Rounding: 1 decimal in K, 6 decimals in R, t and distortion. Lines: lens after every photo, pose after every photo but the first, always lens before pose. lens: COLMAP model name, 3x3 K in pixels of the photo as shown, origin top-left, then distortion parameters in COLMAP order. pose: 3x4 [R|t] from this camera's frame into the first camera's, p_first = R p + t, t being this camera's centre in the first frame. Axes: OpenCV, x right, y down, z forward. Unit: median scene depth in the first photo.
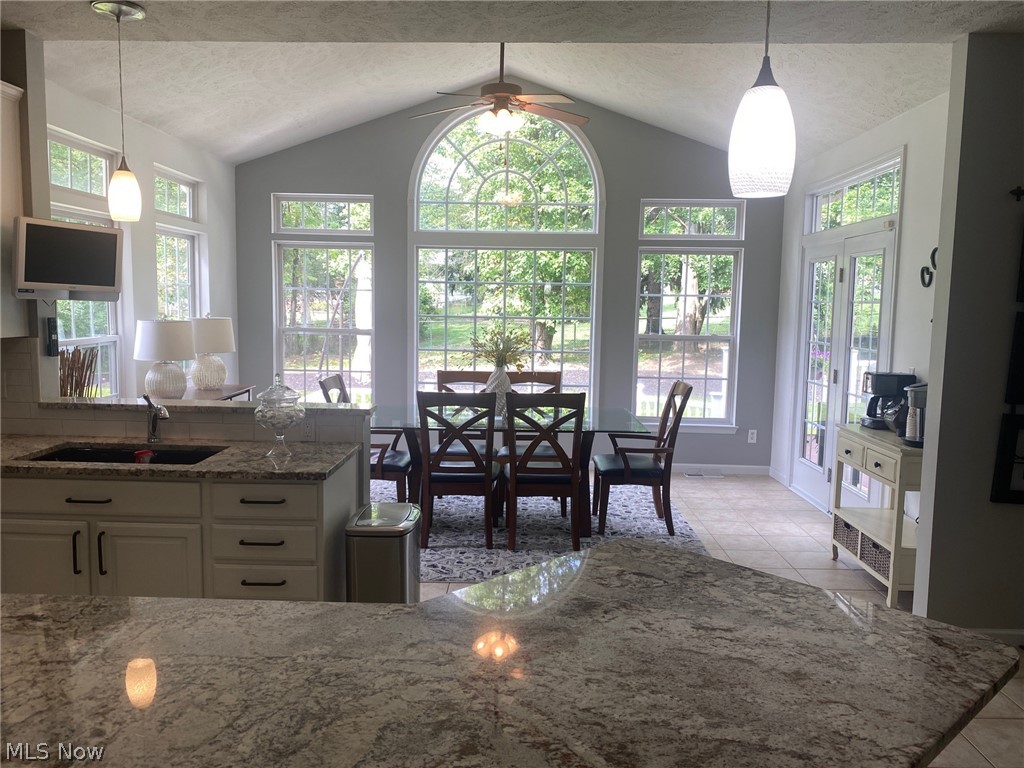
lens RADIAL K [[779.5, 0, 504.2], [0, 779.5, 392.3], [0, 0, 1]] dist [0.024187, -0.027720]
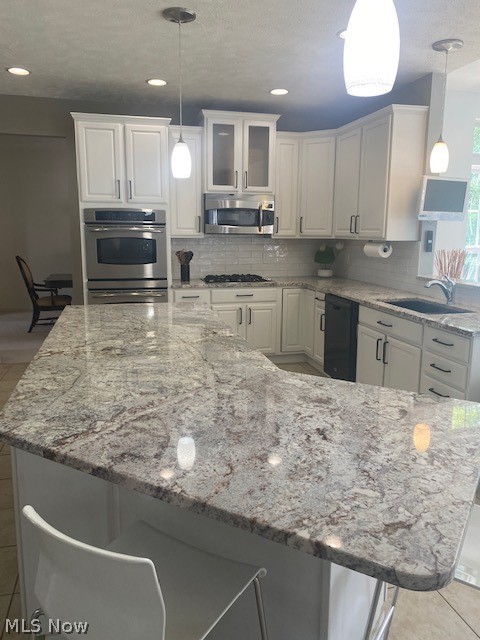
lens RADIAL K [[487.2, 0, 238.3], [0, 487.2, 317.4], [0, 0, 1]] dist [0.024187, -0.027720]
pose [[0.286710, 0.161595, -0.944291, 0.881291], [-0.116505, 0.984237, 0.133057, 0.009648], [0.950907, 0.071866, 0.301017, 0.533868]]
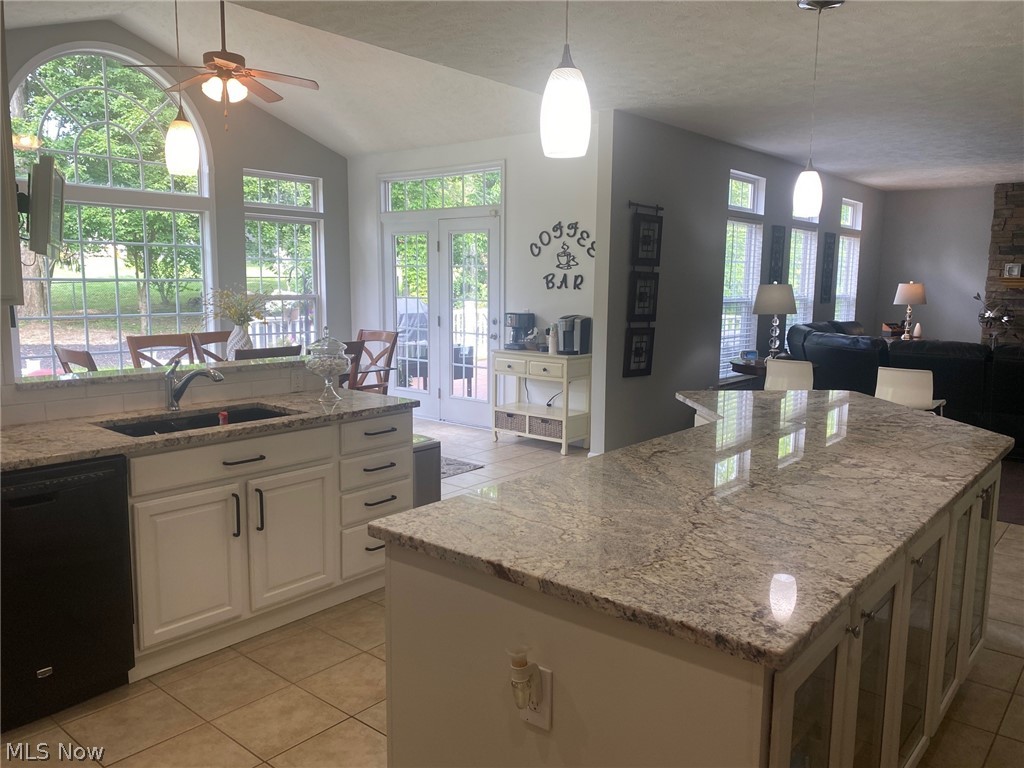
lens RADIAL K [[779.5, 0, 510.2], [0, 779.5, 381.7], [0, 0, 1]] dist [0.024187, -0.027720]
pose [[0.617198, -0.110988, 0.778940, -1.963738], [0.085084, 0.993610, 0.074158, -0.013117], [-0.782194, 0.020505, 0.622698, 0.191221]]
